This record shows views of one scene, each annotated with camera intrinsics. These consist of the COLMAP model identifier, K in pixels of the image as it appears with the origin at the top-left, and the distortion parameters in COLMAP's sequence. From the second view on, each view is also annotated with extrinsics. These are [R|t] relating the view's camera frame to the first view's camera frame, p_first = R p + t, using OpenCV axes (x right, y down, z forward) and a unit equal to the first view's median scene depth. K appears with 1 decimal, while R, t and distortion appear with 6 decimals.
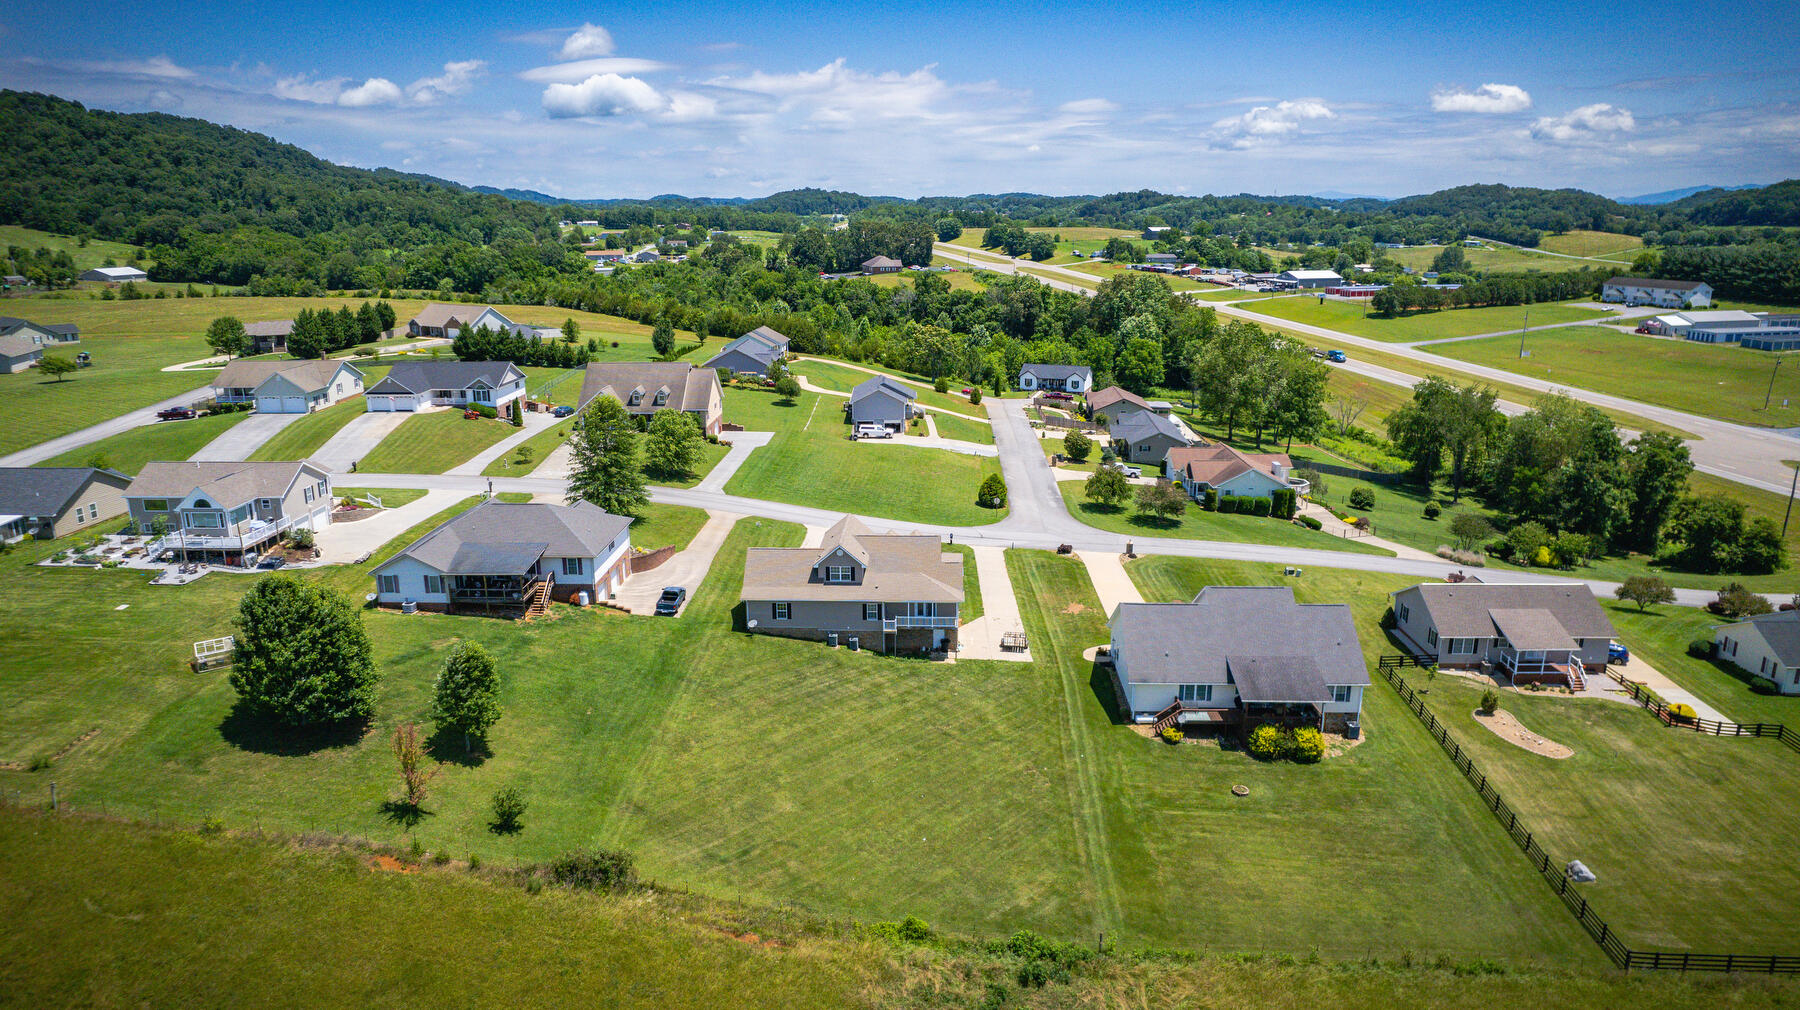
lens RADIAL K [[1153.8, 0, 900.2], [0, 1153.8, 514.2], [0, 0, 1]] dist [-0.073351, 0.069172]
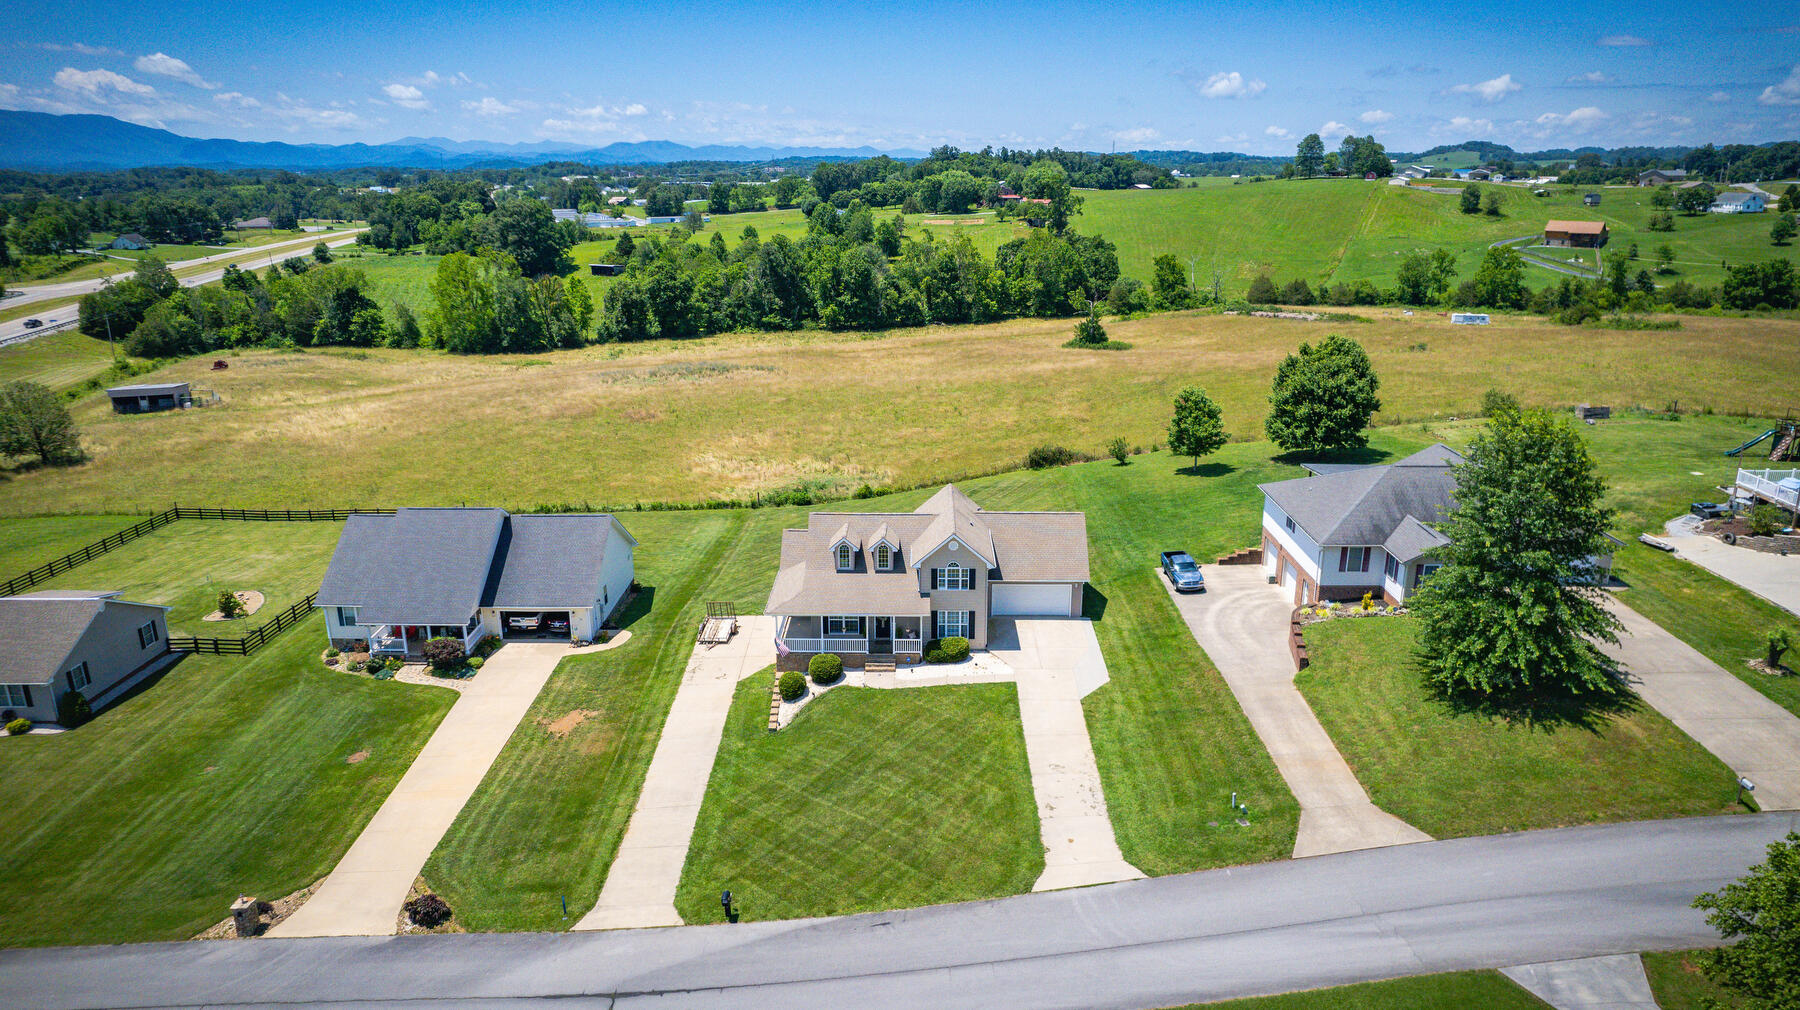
lens RADIAL K [[1154.9, 0, 899.7], [0, 1154.9, 508.8], [0, 0, 1]] dist [-0.052555, 0.024976]
pose [[-0.999725, 0.013482, -0.019182, -0.005789], [0.001293, 0.848587, 0.529054, -0.396086], [0.023411, 0.528884, -0.848371, 1.809149]]
